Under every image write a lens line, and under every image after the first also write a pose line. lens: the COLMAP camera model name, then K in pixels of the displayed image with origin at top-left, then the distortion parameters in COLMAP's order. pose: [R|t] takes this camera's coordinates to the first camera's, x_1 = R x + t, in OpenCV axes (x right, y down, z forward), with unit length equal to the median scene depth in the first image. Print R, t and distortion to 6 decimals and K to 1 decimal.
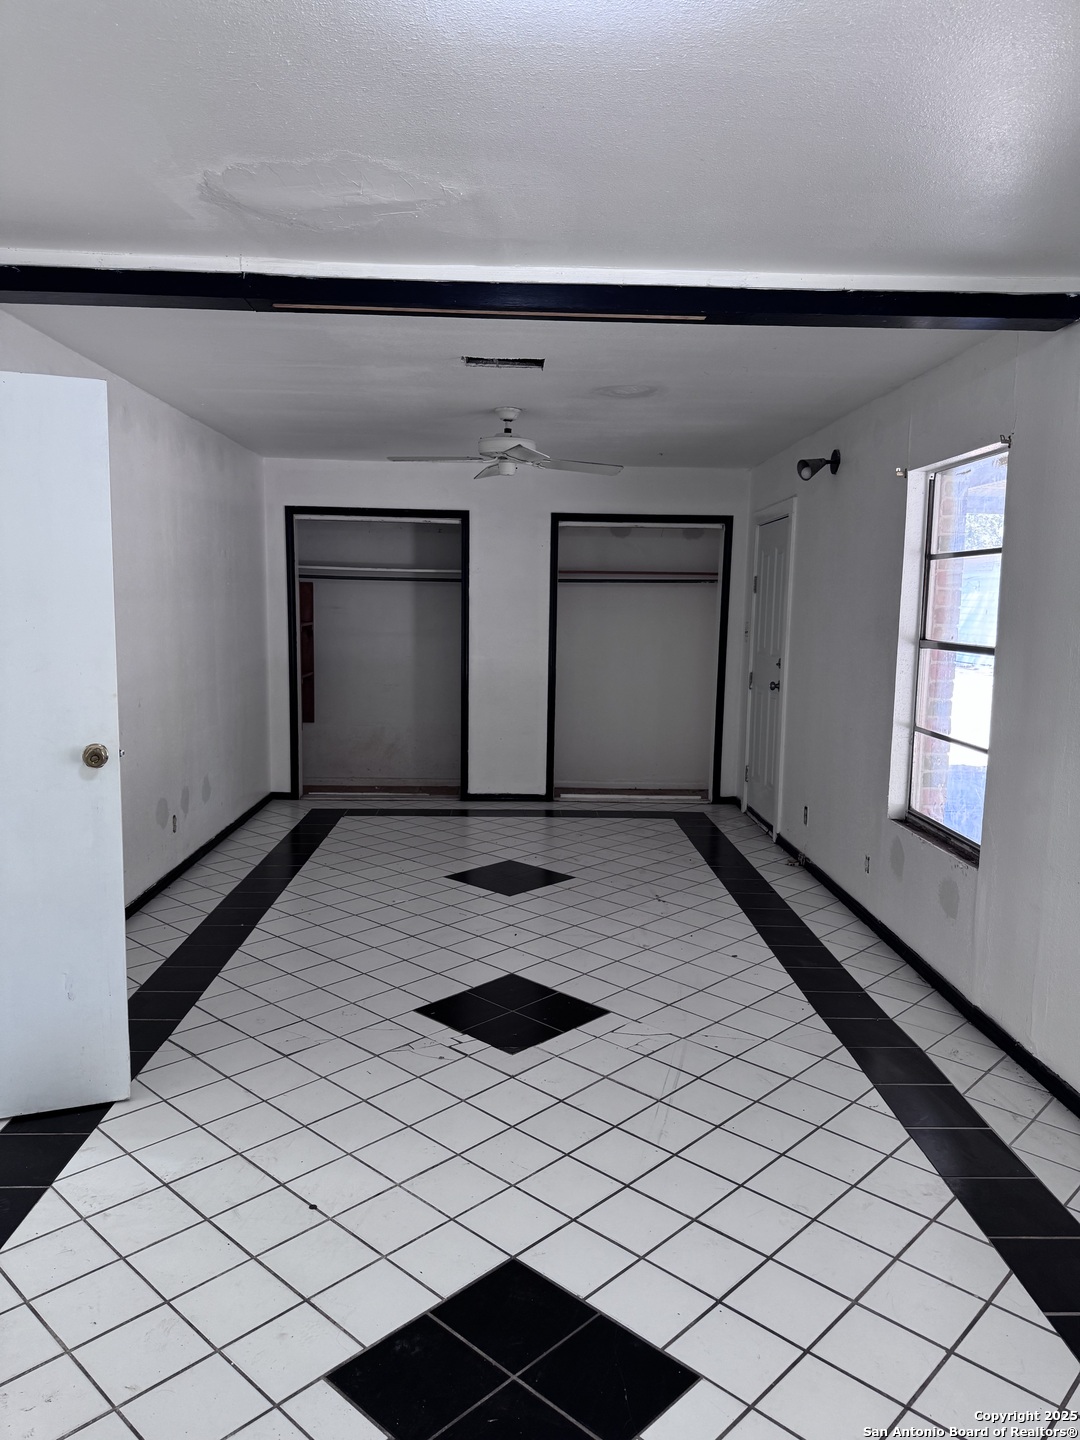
lens RADIAL K [[1013.8, 0, 541.4], [0, 1013.8, 722.8], [0, 0, 1]] dist [0.112368, -0.186738]
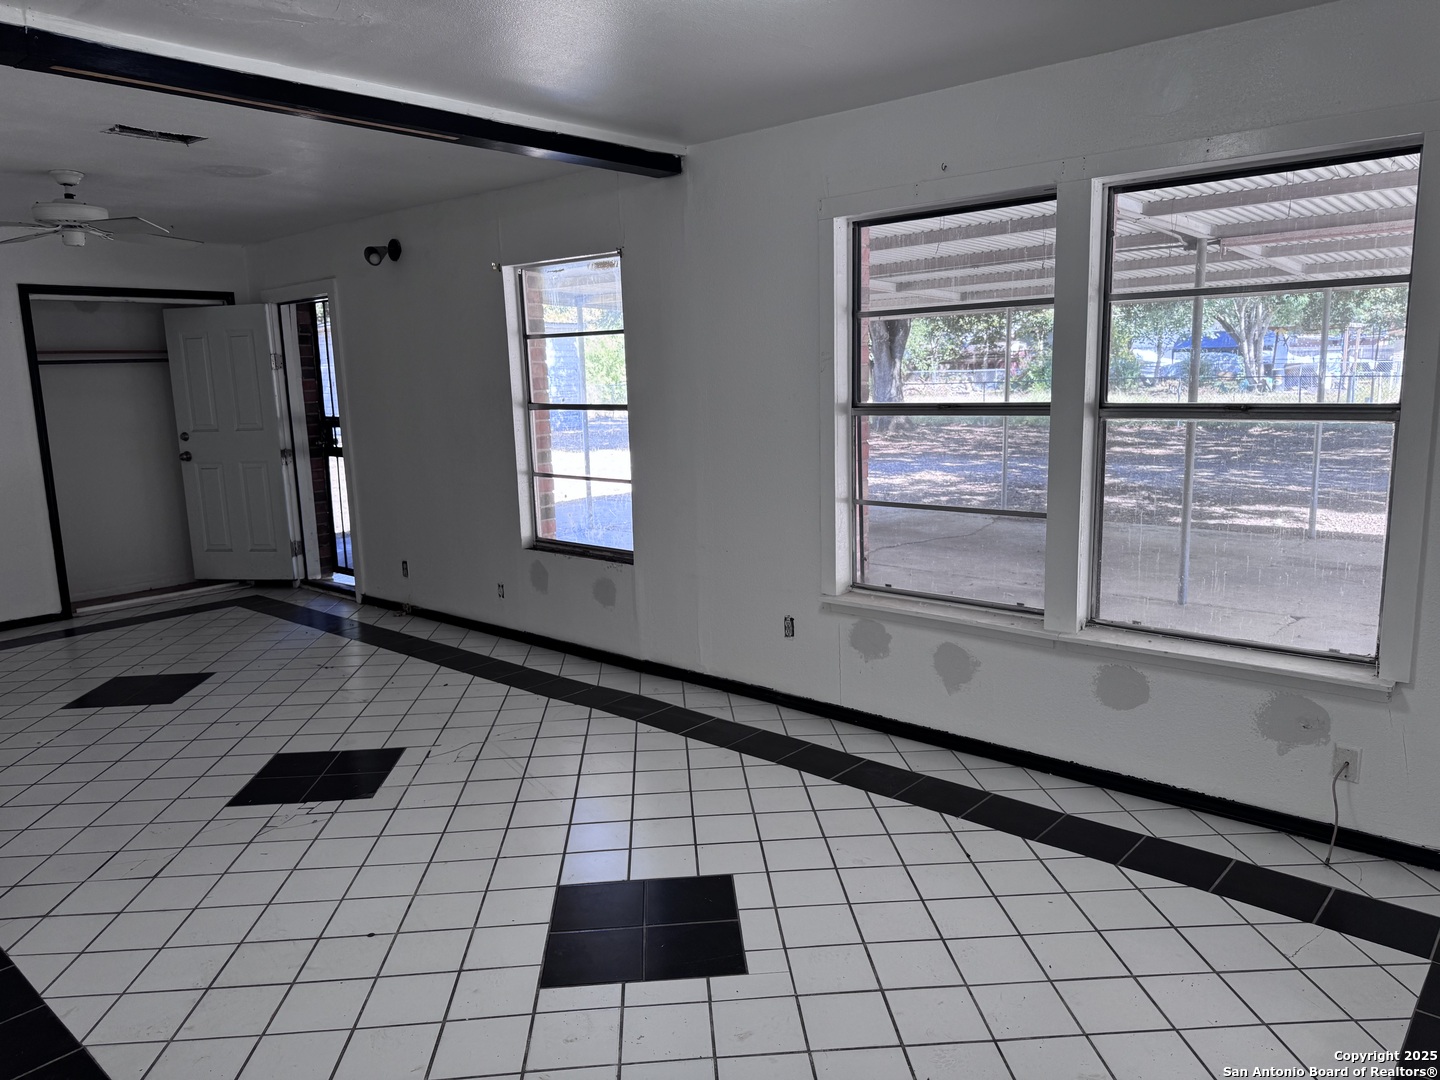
lens RADIAL K [[1021.3, 0, 728.4], [0, 1021.3, 543.0], [0, 0, 1]] dist [0.049504, -0.055729]
pose [[0.667193, -0.158386, 0.727851, -0.411015], [0.126290, 0.987039, 0.099021, -0.004837], [-0.734101, 0.025854, 0.678548, -0.027090]]
